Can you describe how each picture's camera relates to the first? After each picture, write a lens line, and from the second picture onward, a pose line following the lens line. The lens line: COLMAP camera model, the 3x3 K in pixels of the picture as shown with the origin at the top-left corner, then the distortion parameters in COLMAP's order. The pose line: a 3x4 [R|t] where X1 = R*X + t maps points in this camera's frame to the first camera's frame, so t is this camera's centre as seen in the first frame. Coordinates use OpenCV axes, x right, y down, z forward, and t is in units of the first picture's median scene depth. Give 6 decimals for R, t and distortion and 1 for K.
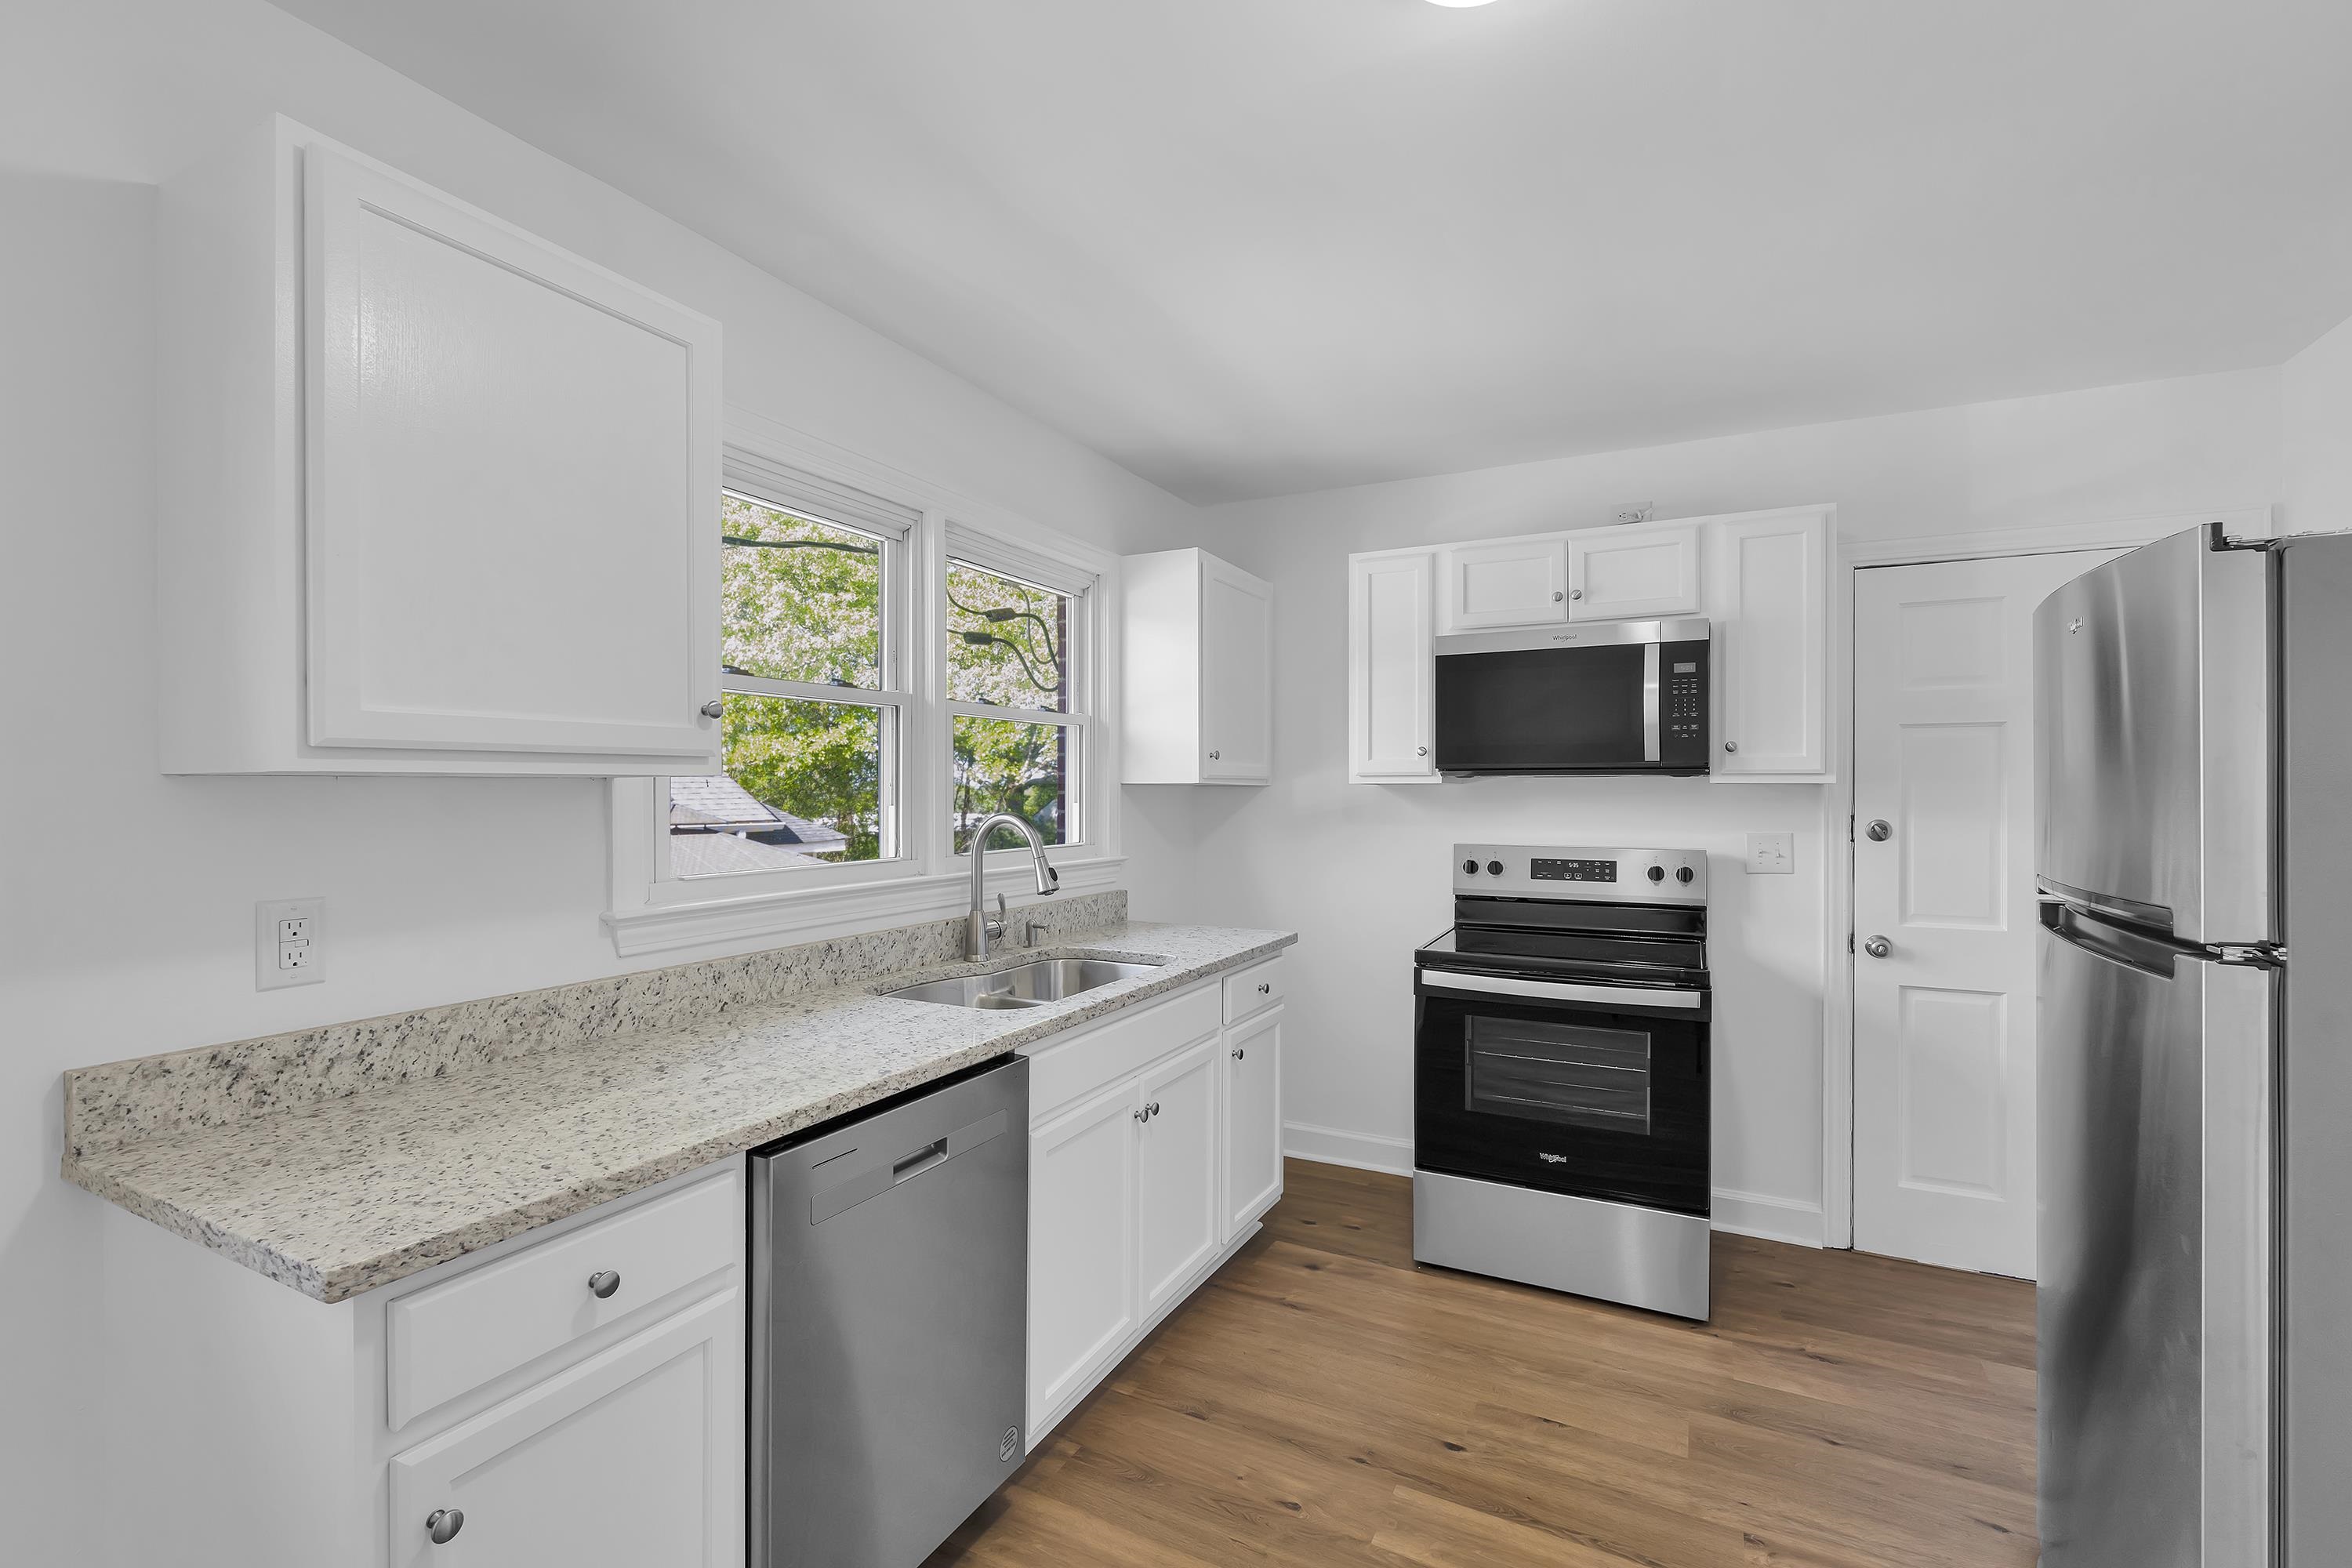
lens RADIAL K [[1021.9, 0, 1180.6], [0, 1021.9, 786.0], [0, 0, 1]] dist [0.003346, 0.000029]
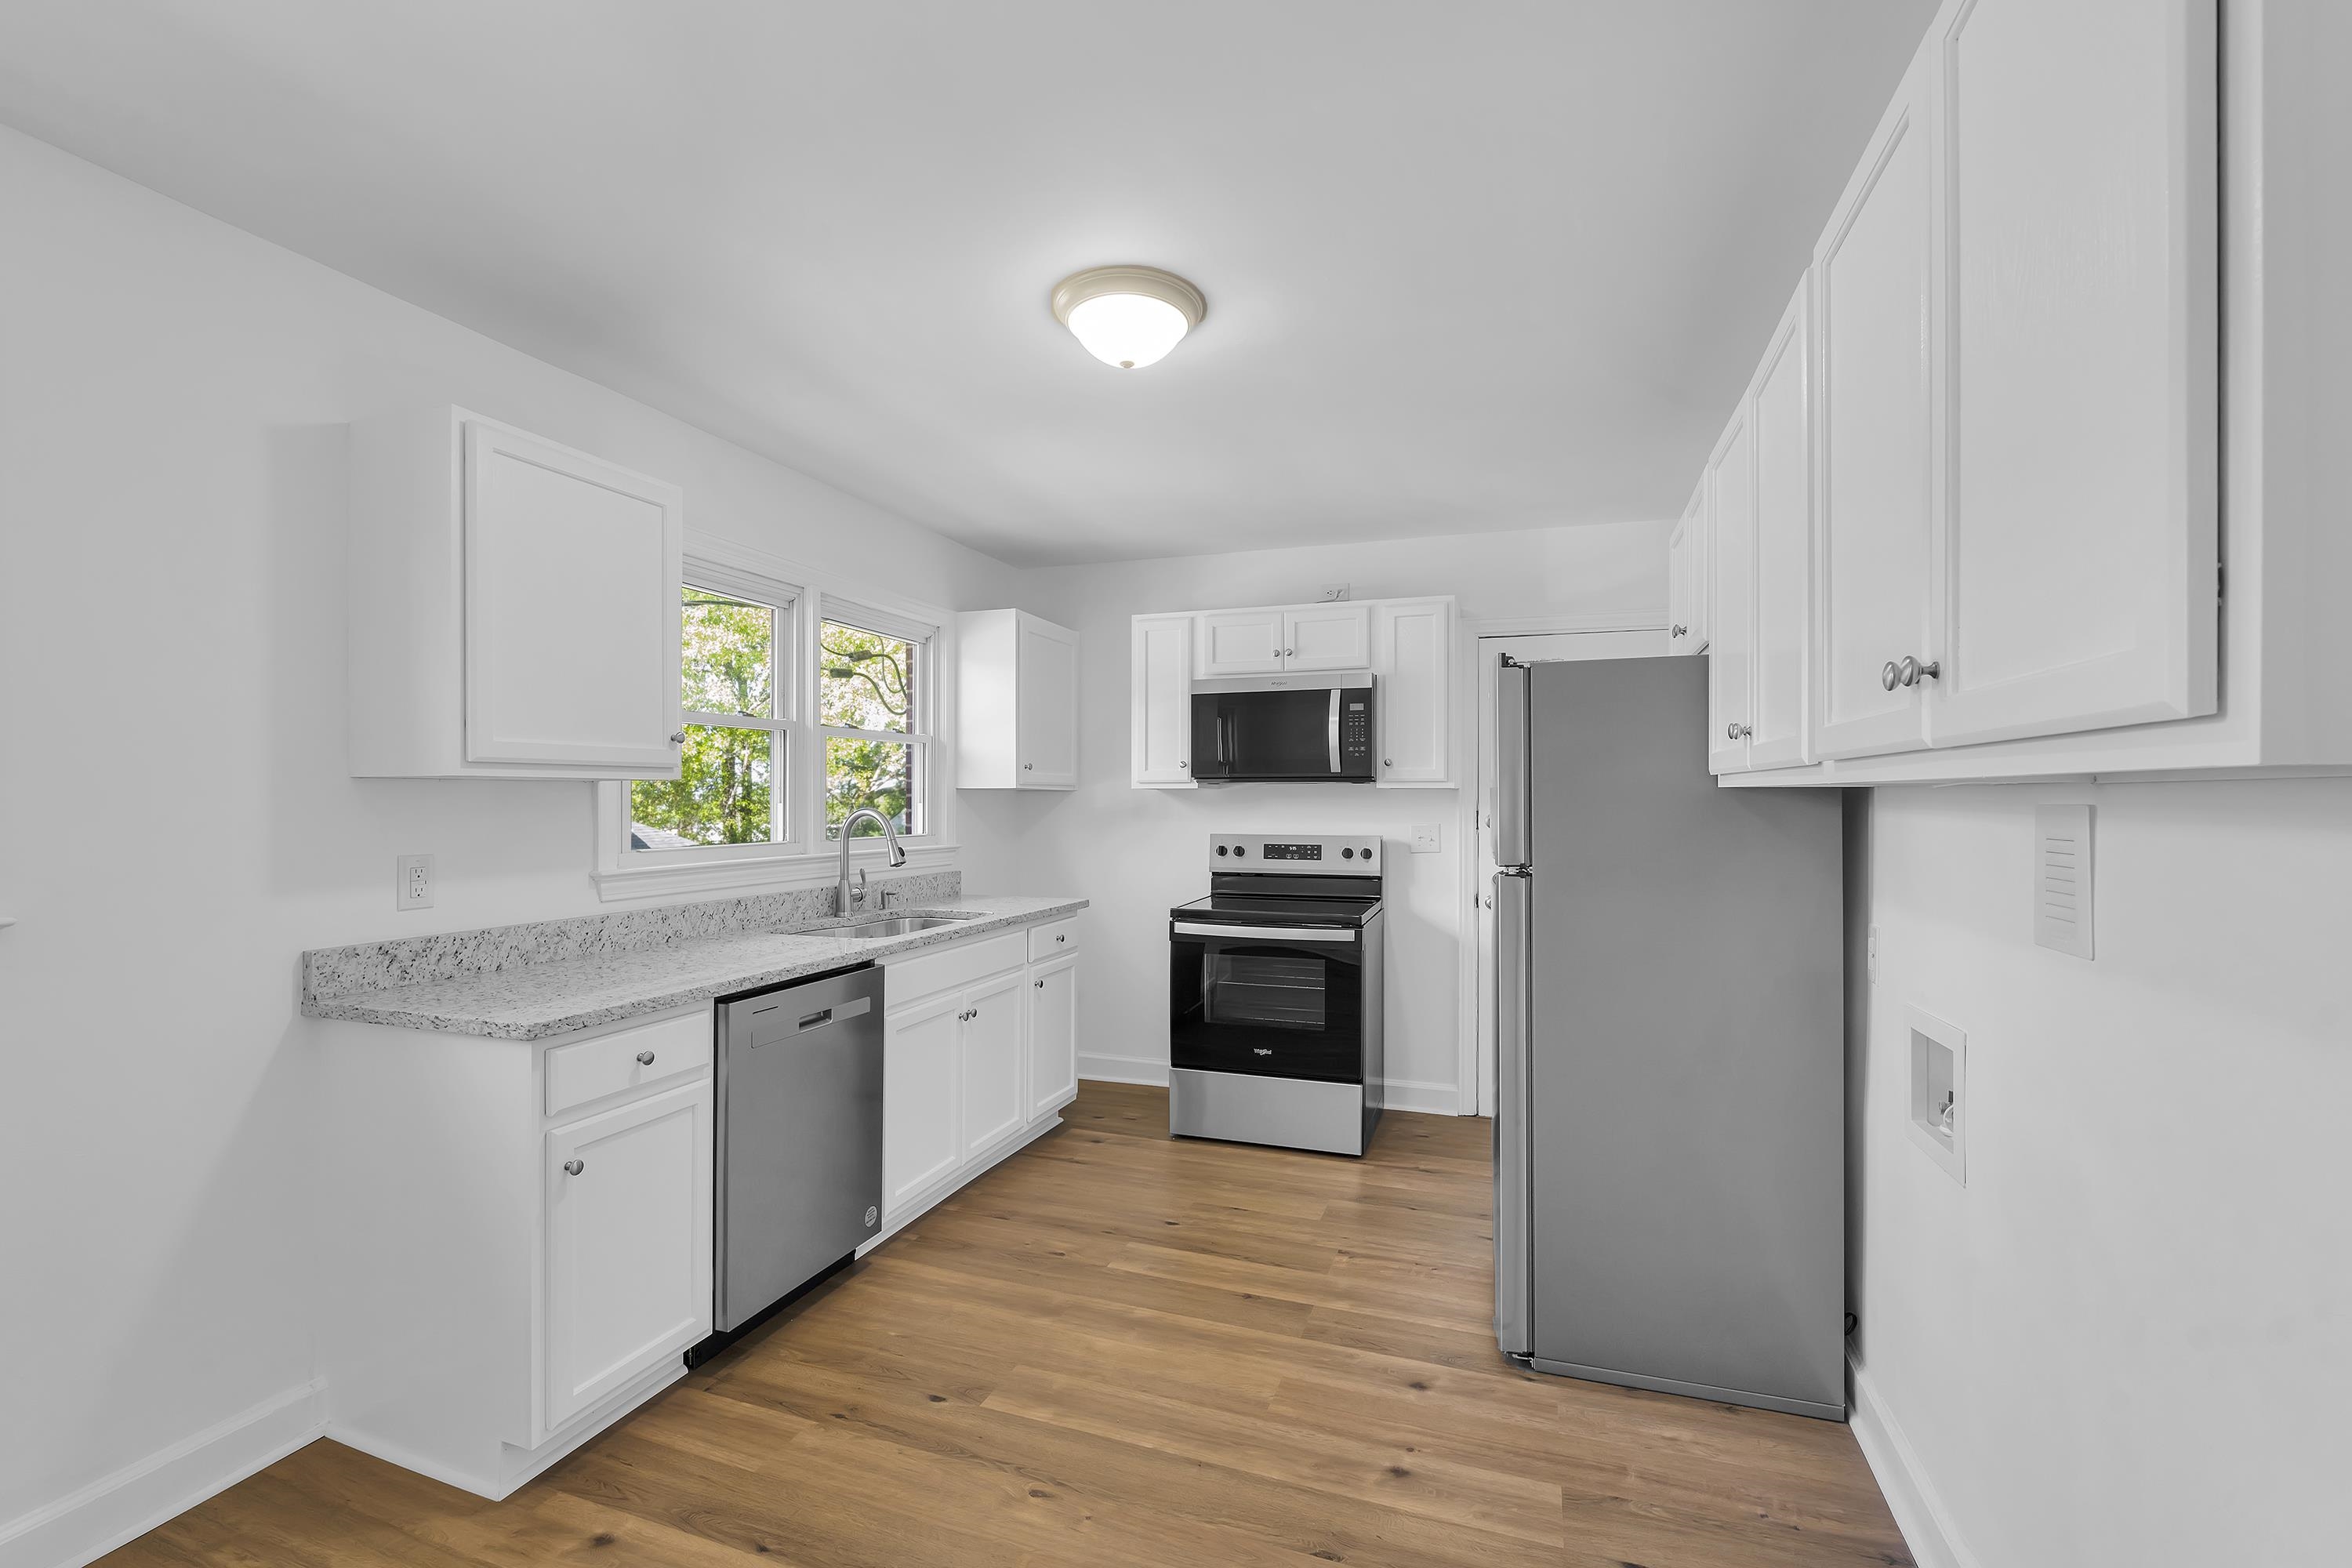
lens RADIAL K [[1021.9, 0, 1170.6], [0, 1021.9, 789.6], [0, 0, 1]] dist [0.003346, 0.000029]
pose [[0.991339, 0.000747, 0.131327, 0.055434], [0.000204, 0.999974, -0.007230, 0.011092], [-0.131329, 0.007194, 0.991313, -0.428793]]
